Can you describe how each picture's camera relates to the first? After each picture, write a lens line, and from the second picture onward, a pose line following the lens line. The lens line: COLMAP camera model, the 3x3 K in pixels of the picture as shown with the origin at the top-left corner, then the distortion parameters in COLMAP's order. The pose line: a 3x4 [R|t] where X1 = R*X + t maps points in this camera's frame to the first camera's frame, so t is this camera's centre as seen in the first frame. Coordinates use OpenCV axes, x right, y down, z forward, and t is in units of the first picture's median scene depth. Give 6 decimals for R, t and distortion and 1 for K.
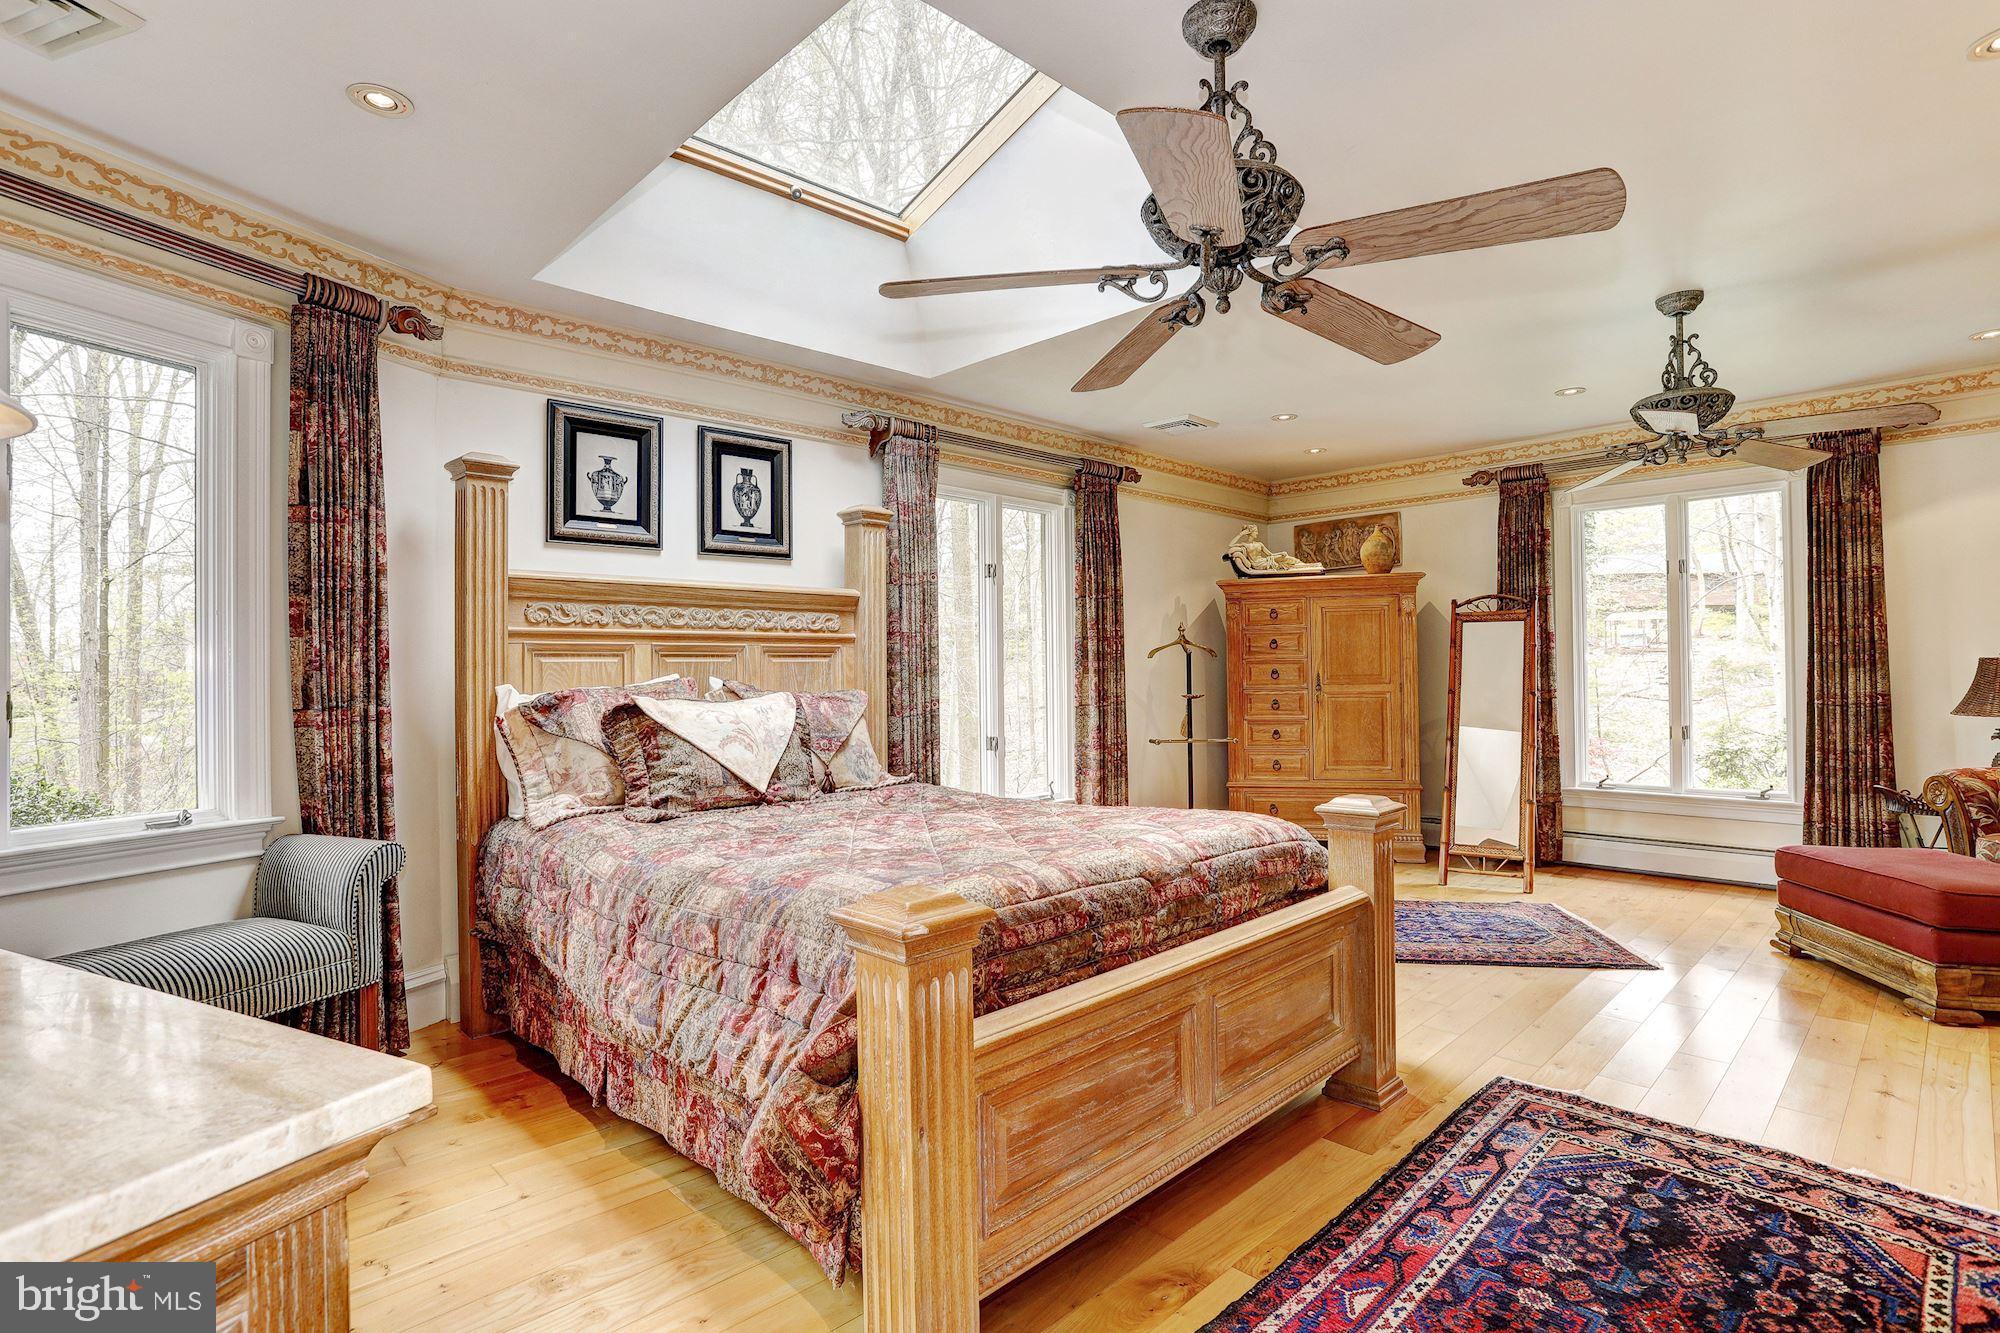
lens RADIAL K [[977.5, 0, 989.0], [0, 977.5, 661.7], [0, 0, 1]] dist [-0.050692, 0.023393]
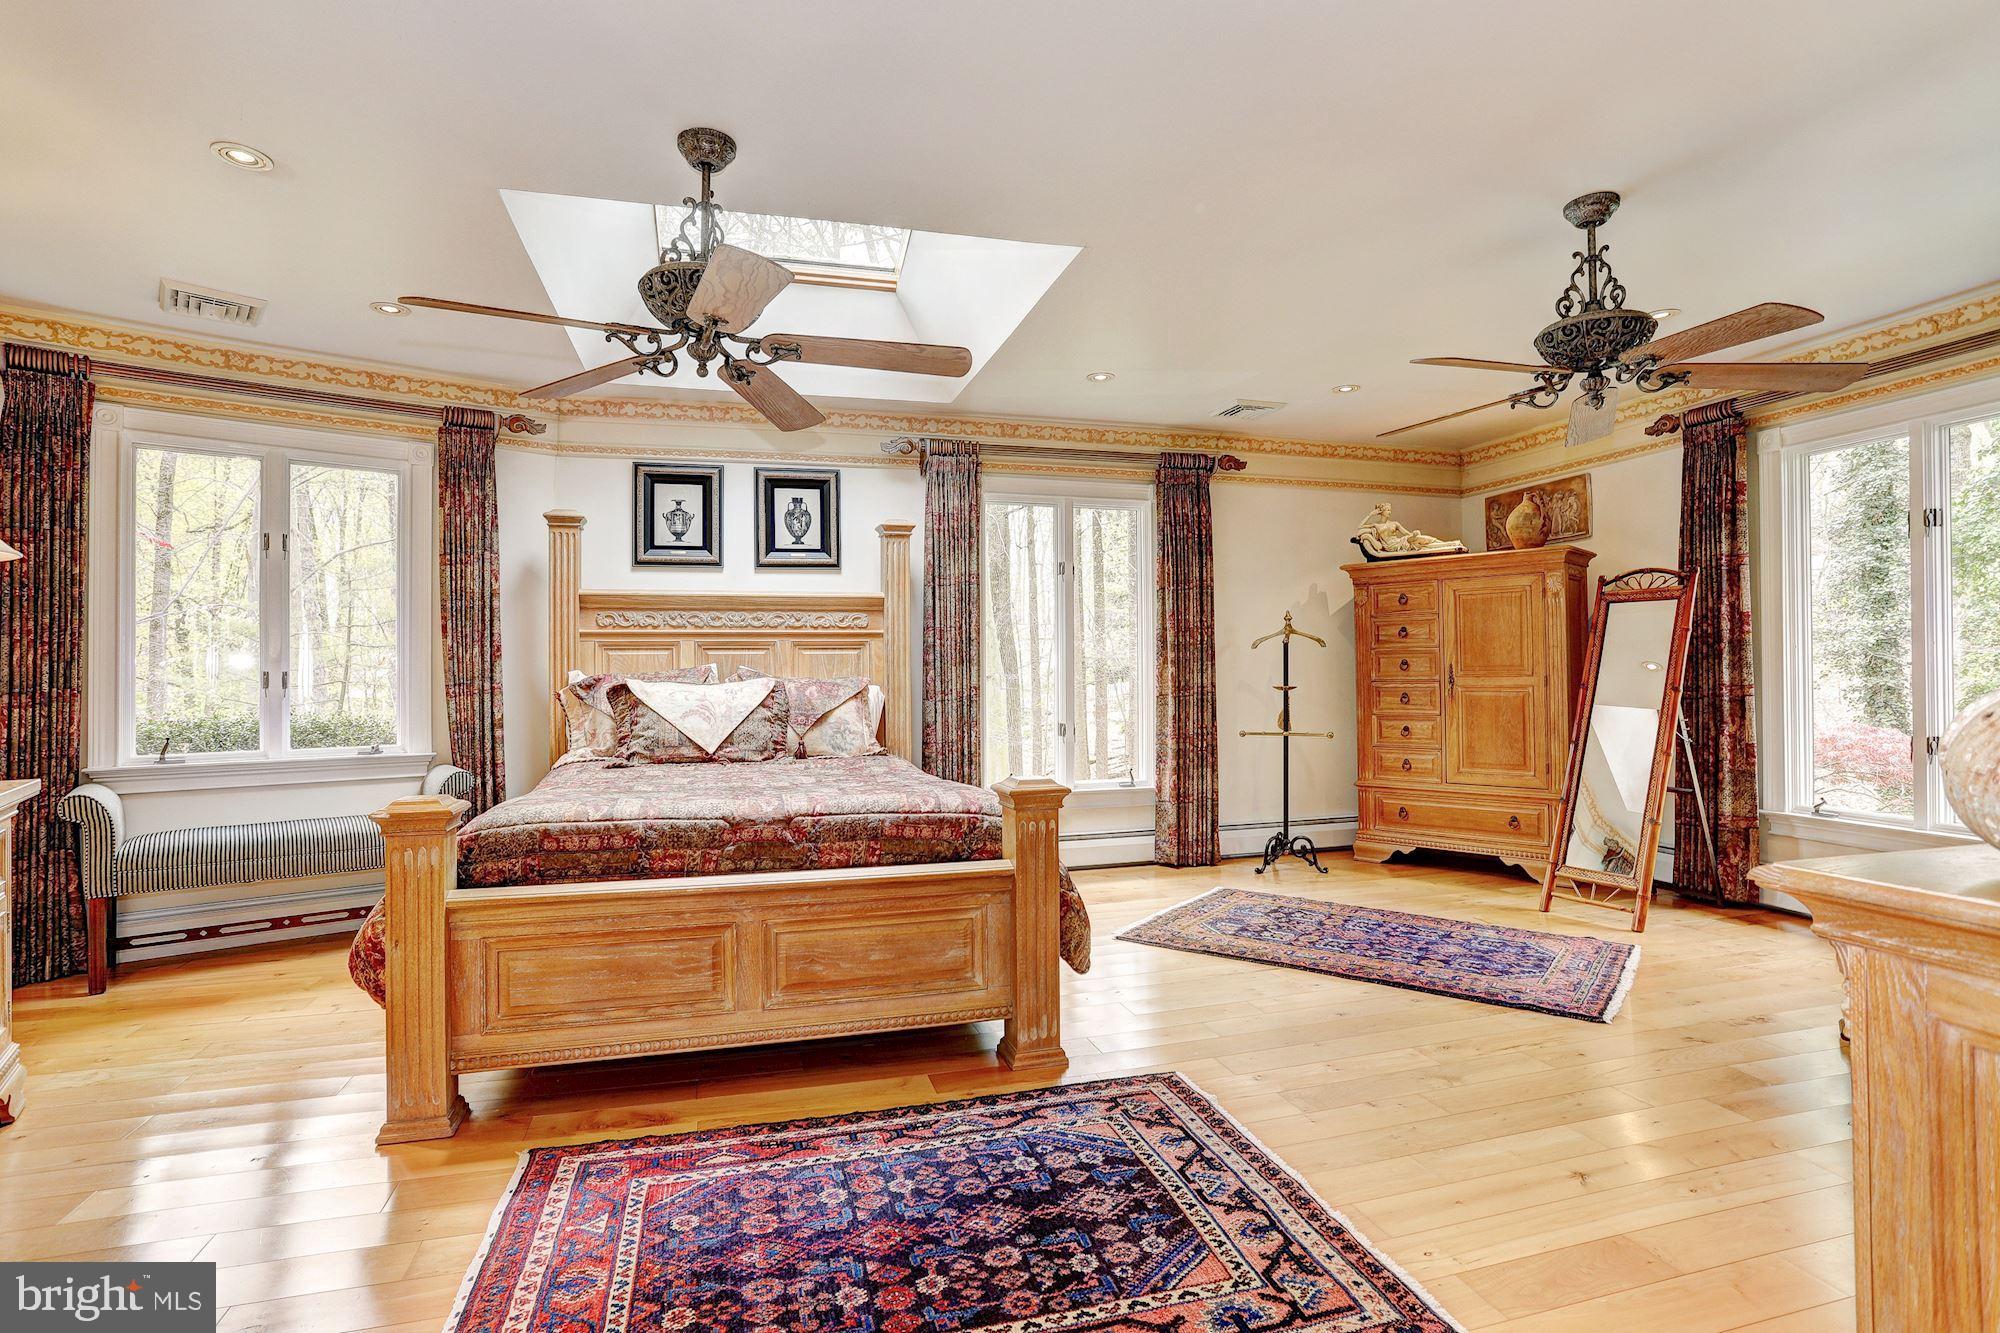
lens RADIAL K [[977.5, 0, 992.5], [0, 977.5, 660.2], [0, 0, 1]] dist [-0.050692, 0.023393]
pose [[0.879651, -0.001329, -0.475618, 0.607493], [0.003578, 0.999986, 0.003823, 0.005114], [0.475607, -0.005065, 0.879643, 0.028965]]
